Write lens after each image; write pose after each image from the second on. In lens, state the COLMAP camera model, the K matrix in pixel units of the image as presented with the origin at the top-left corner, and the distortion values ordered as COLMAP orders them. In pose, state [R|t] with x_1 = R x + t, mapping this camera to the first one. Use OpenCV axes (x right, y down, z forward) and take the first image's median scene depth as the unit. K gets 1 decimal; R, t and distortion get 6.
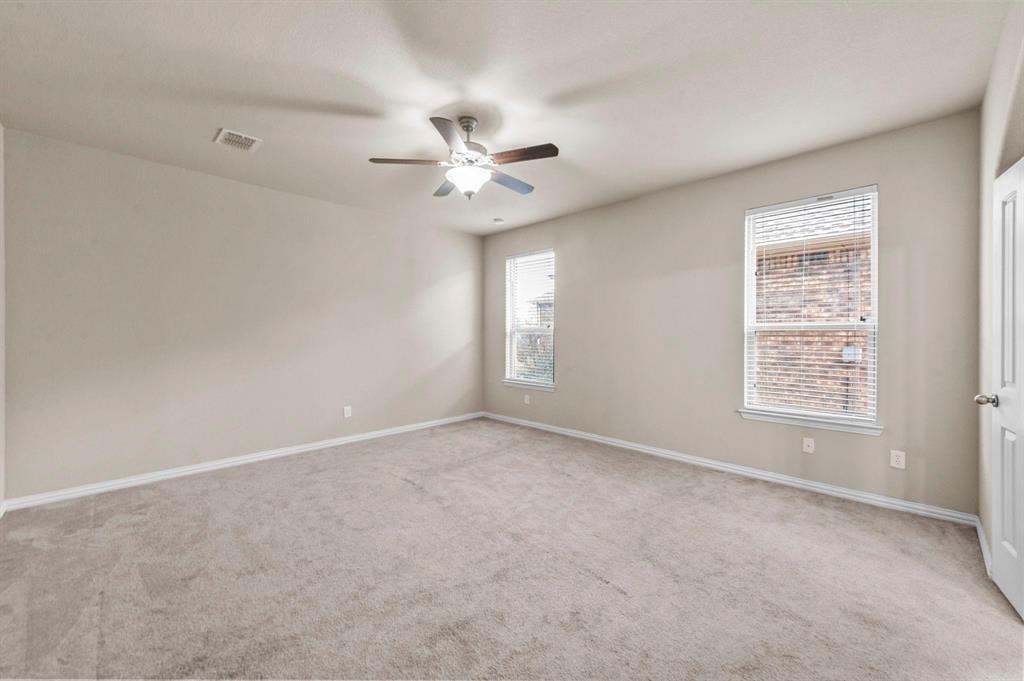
lens RADIAL K [[403.5, 0, 514.9], [0, 403.5, 332.3], [0, 0, 1]] dist [0.023019, -0.008149]
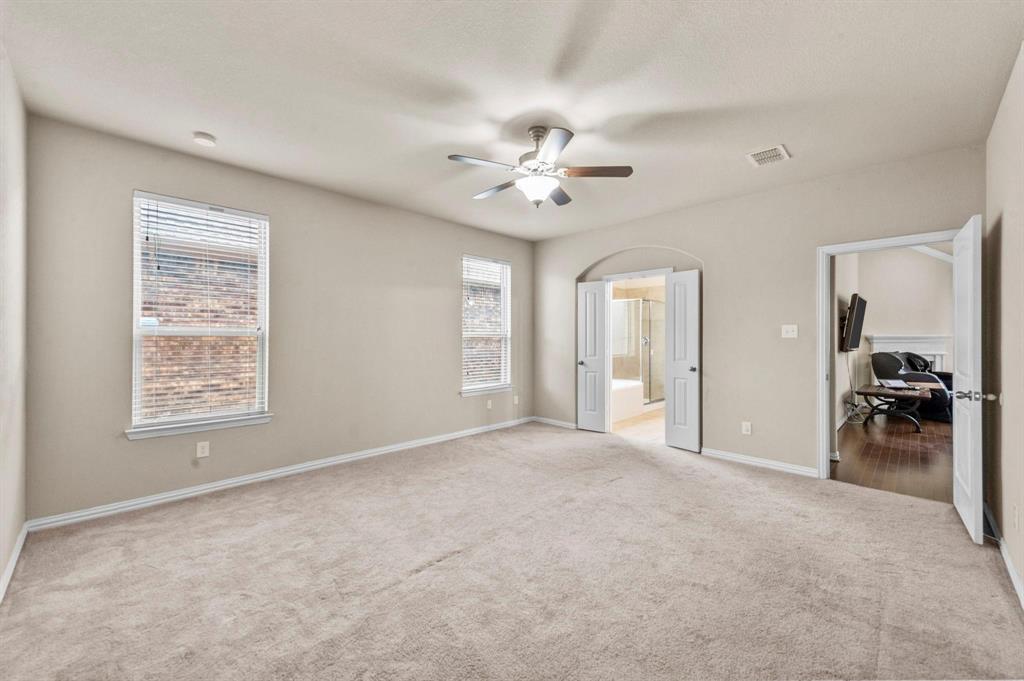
lens RADIAL K [[401.8, 0, 513.3], [0, 401.8, 336.6], [0, 0, 1]] dist [0.021733, -0.008083]
pose [[0.000357, 0.006428, 0.999979, -0.939403], [-0.000550, 0.999979, -0.006428, 0.005038], [-1.000000, -0.000548, 0.000361, 0.887382]]
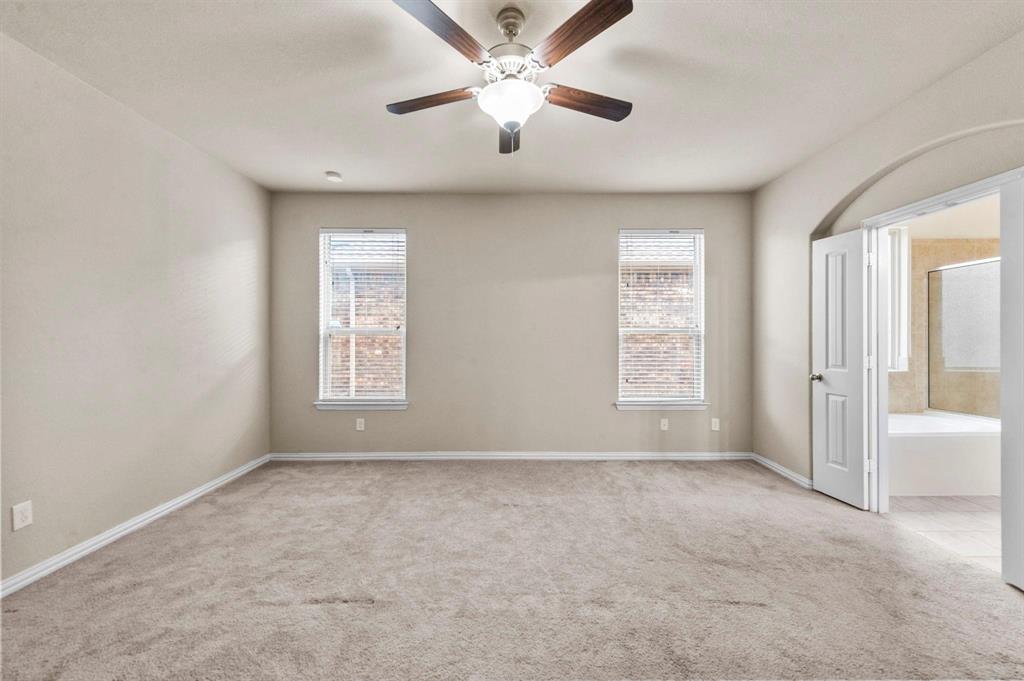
lens RADIAL K [[401.8, 0, 513.3], [0, 401.8, 336.6], [0, 0, 1]] dist [0.021733, -0.008083]
pose [[0.707431, 0.001935, 0.706779, -0.490895], [-0.001187, 0.999998, -0.001550, 0.006251], [-0.706781, 0.000258, 0.707432, 0.438982]]
